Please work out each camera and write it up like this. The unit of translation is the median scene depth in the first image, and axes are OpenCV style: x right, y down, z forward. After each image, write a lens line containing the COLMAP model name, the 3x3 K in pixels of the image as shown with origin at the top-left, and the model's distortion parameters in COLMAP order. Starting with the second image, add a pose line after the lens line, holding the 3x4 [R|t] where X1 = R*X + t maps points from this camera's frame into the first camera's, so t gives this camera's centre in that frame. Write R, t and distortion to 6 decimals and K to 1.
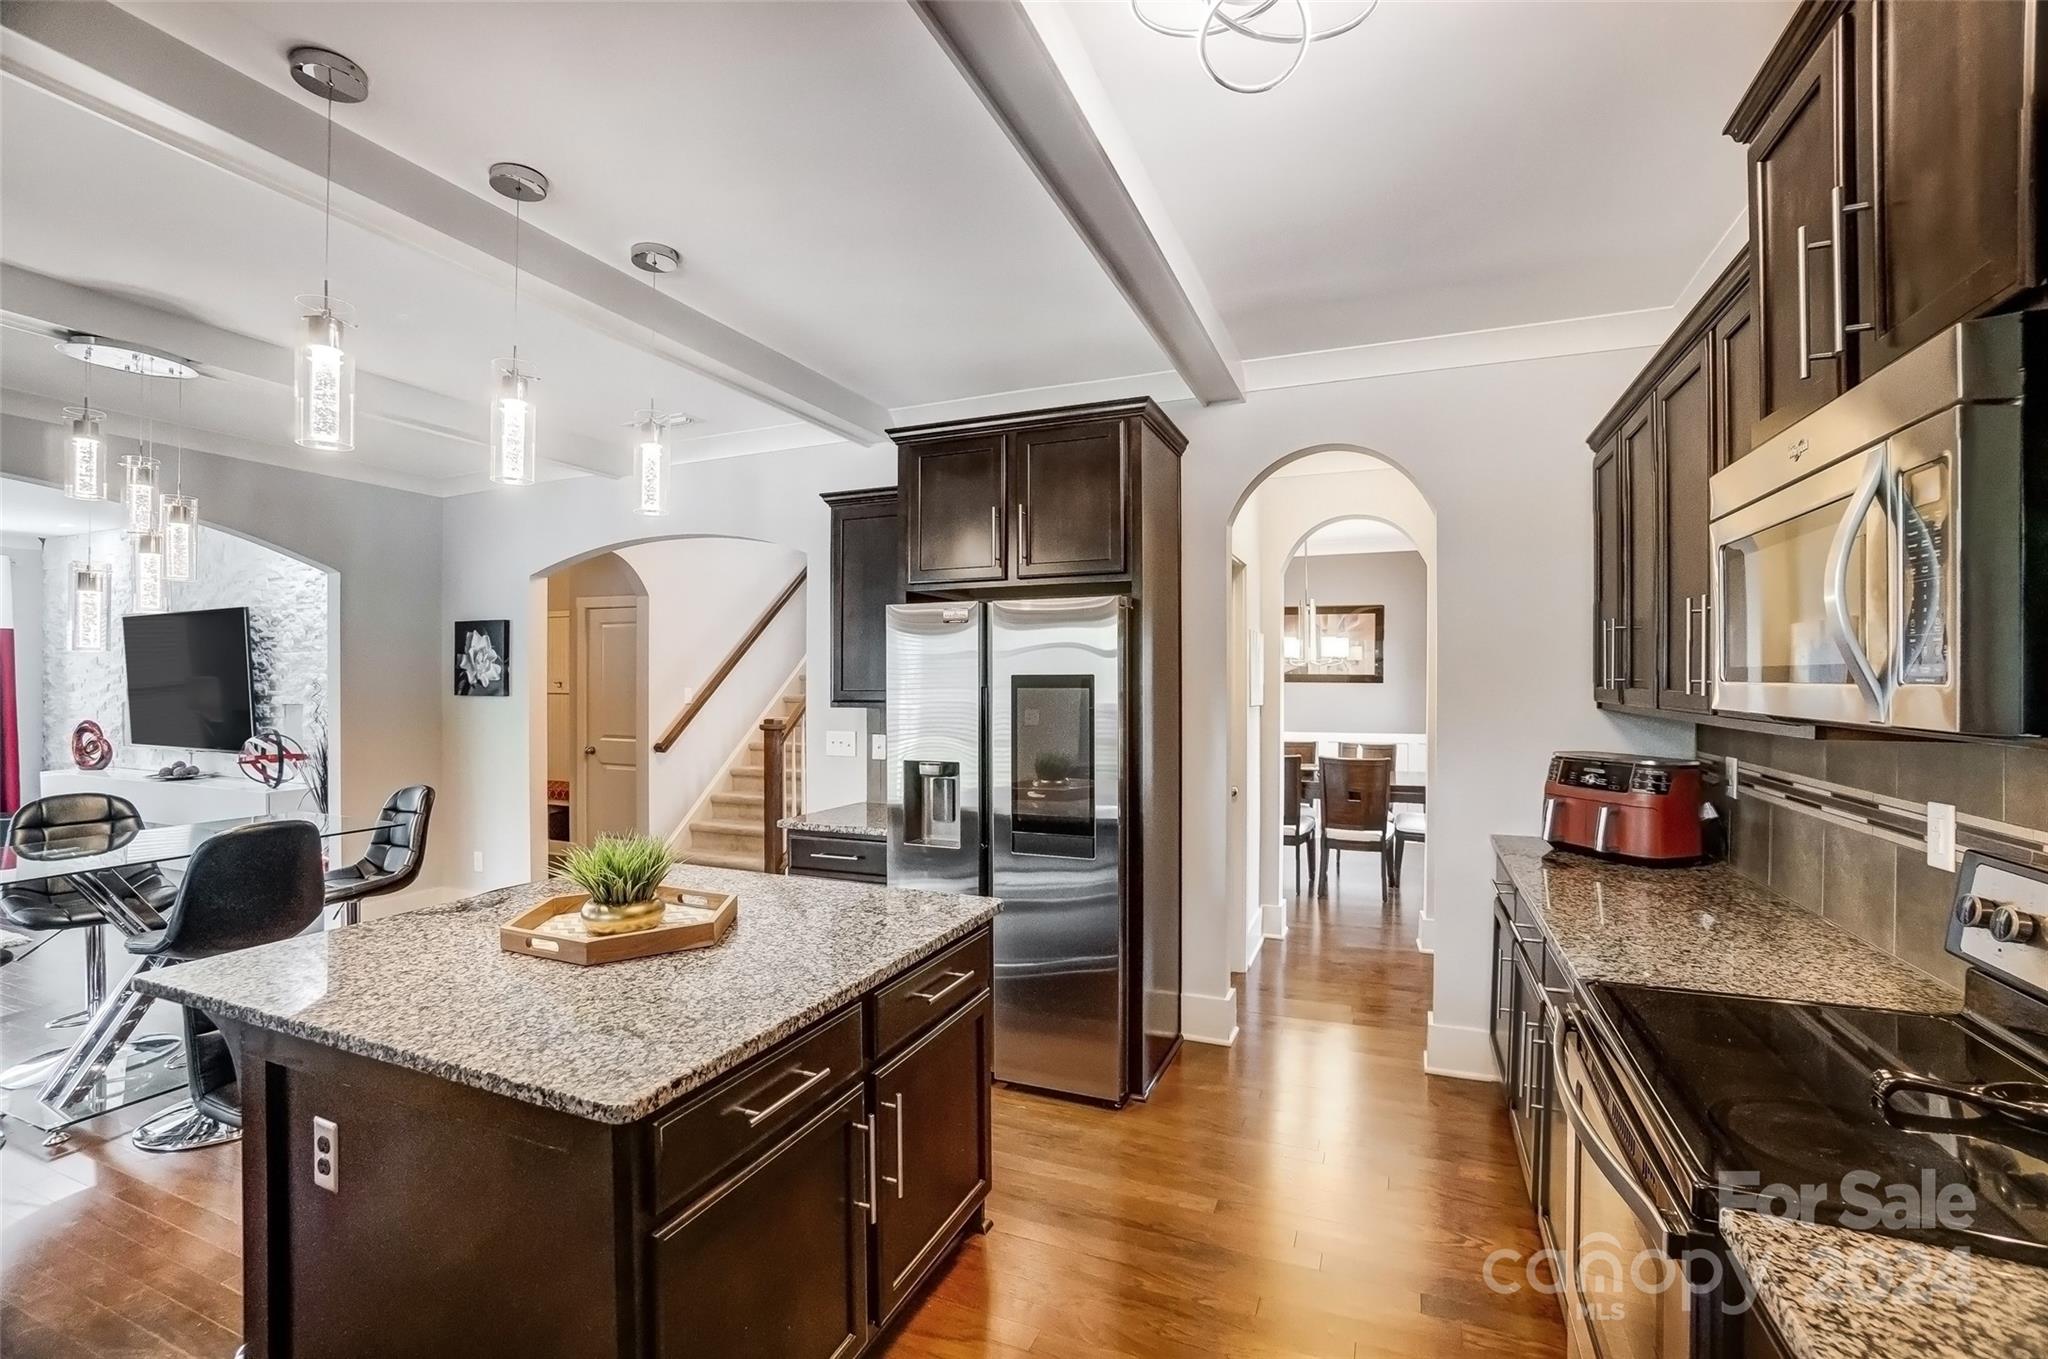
lens RADIAL K [[908.4, 0, 1009.8], [0, 908.4, 680.2], [0, 0, 1]] dist [-0.068034, 0.024210]
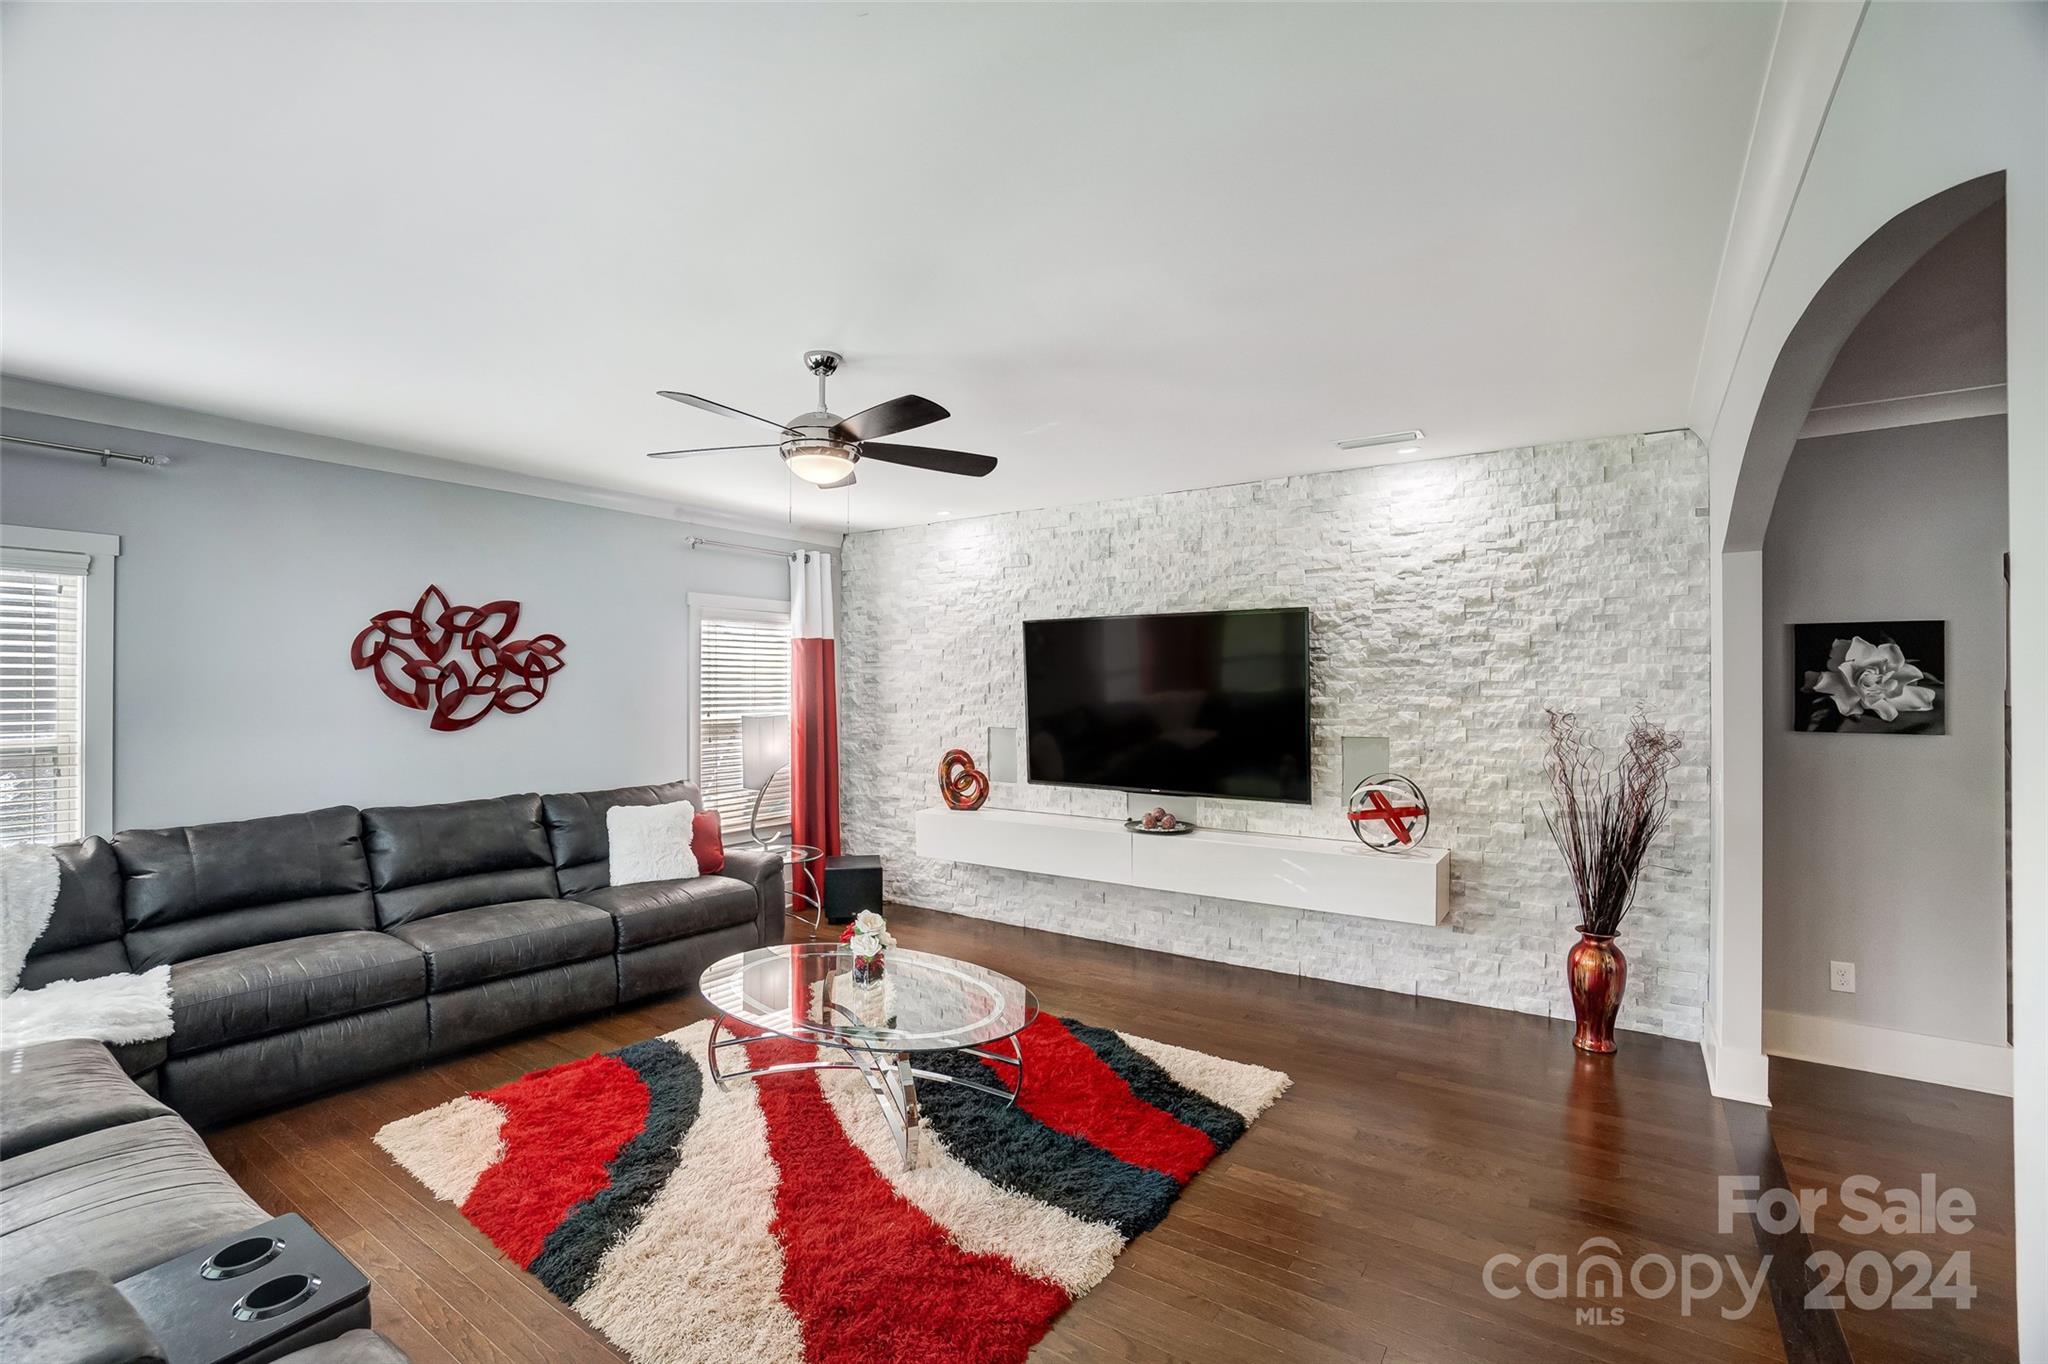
lens RADIAL K [[908.4, 0, 1009.8], [0, 908.4, 682.7], [0, 0, 1]] dist [-0.068034, 0.024210]
pose [[0.980127, 0.000447, -0.198369, -1.123222], [-0.001556, 0.999984, -0.005432, -0.016557], [0.198363, 0.005633, 0.980112, 0.218549]]
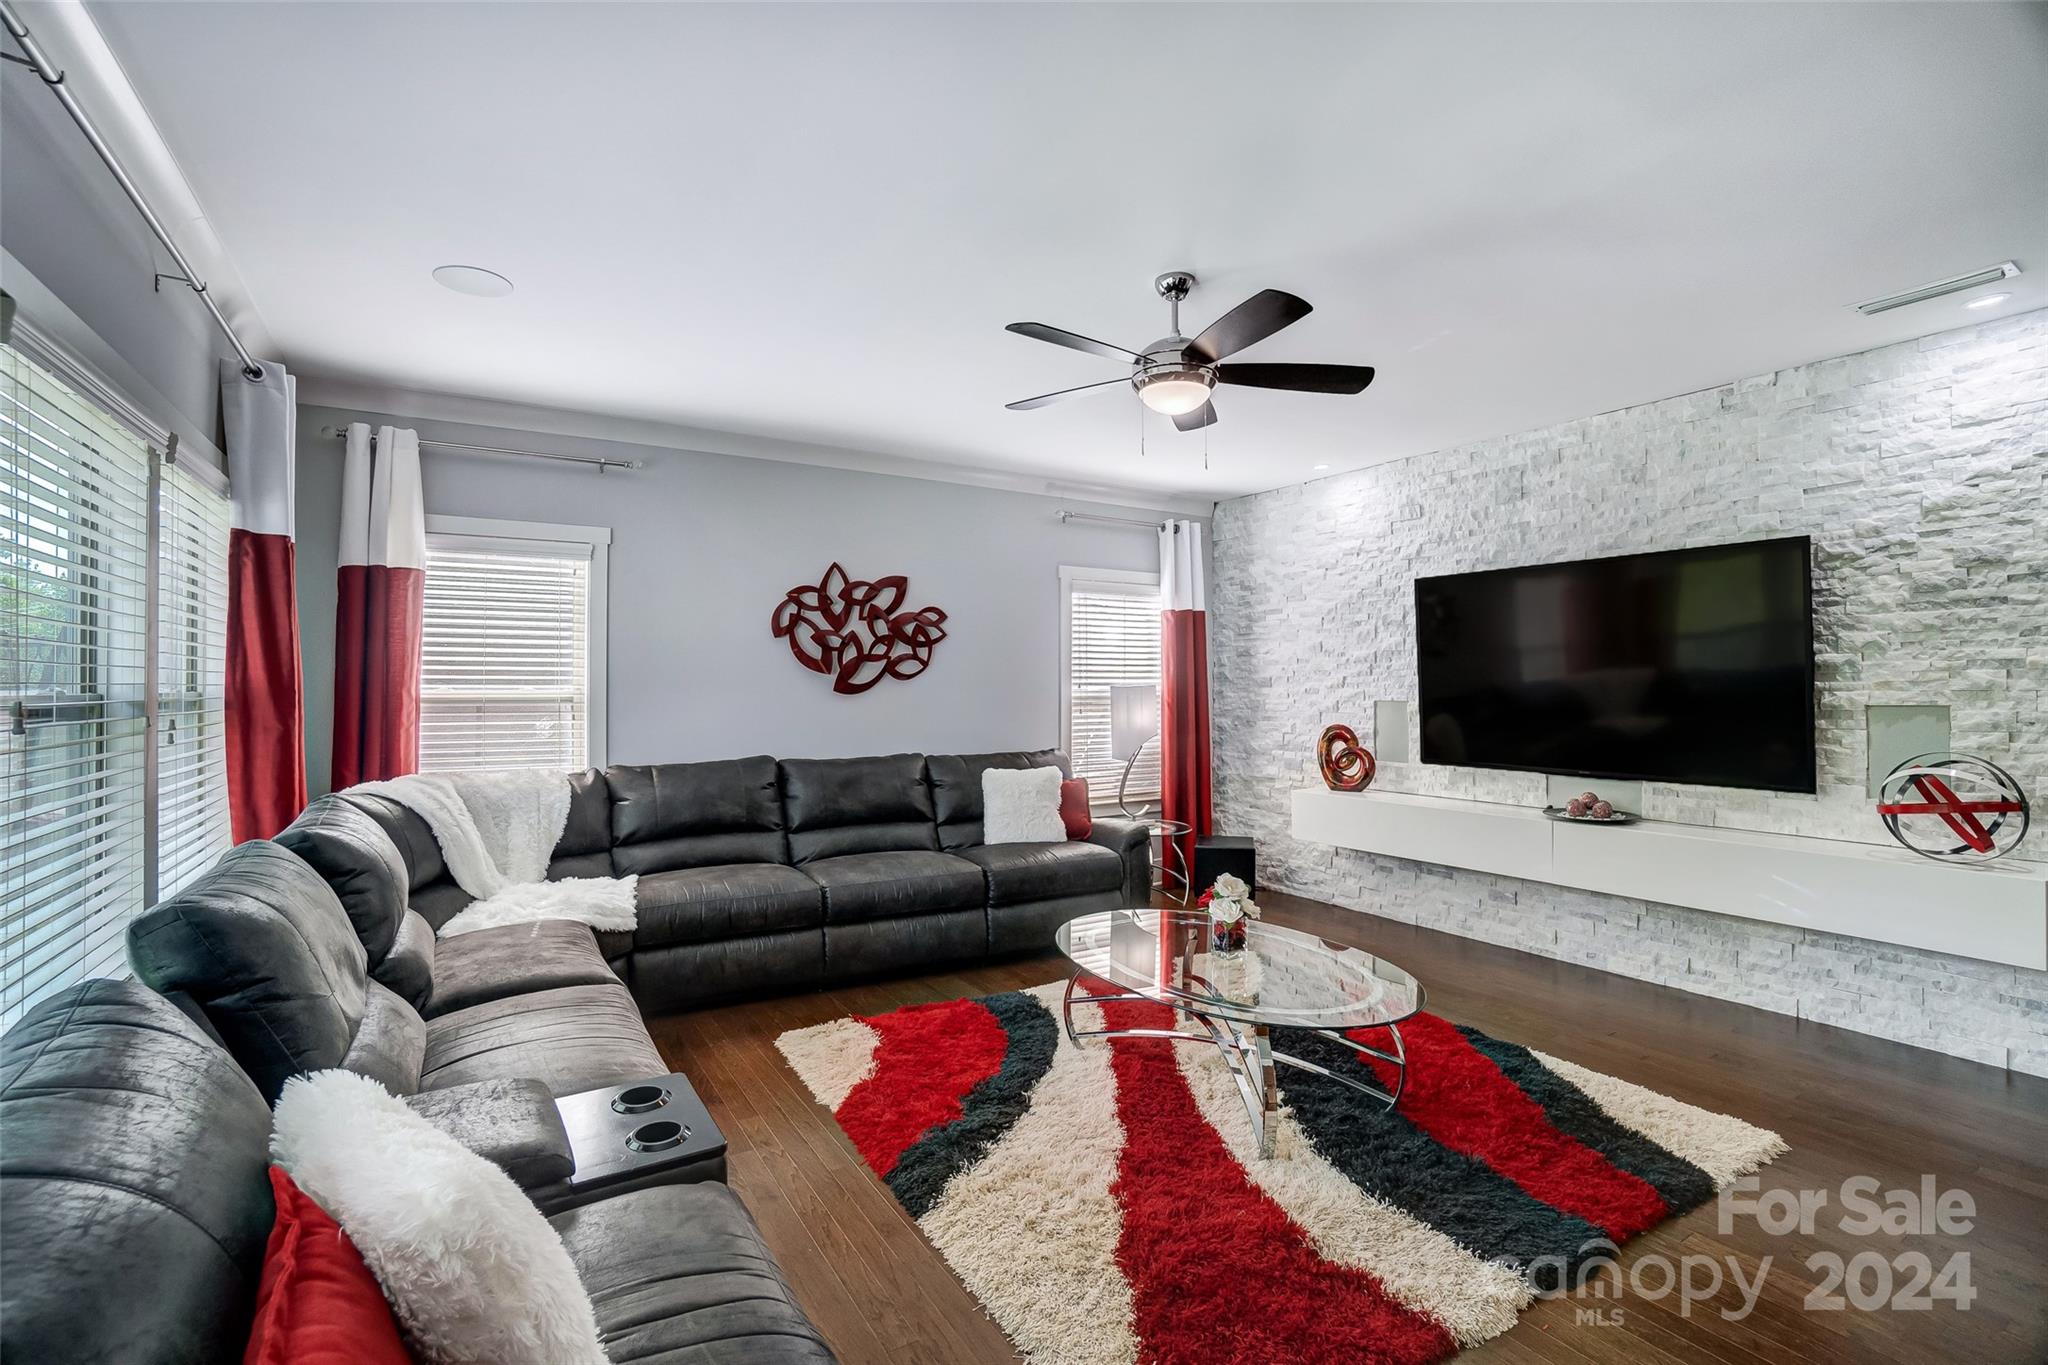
lens RADIAL K [[908.4, 0, 1009.8], [0, 908.4, 683.2], [0, 0, 1]] dist [-0.068034, 0.024210]
pose [[0.815370, -0.002454, -0.578935, -1.122982], [-0.001412, 0.999980, -0.006227, 0.020807], [0.578939, 0.005895, 0.815350, 0.261256]]
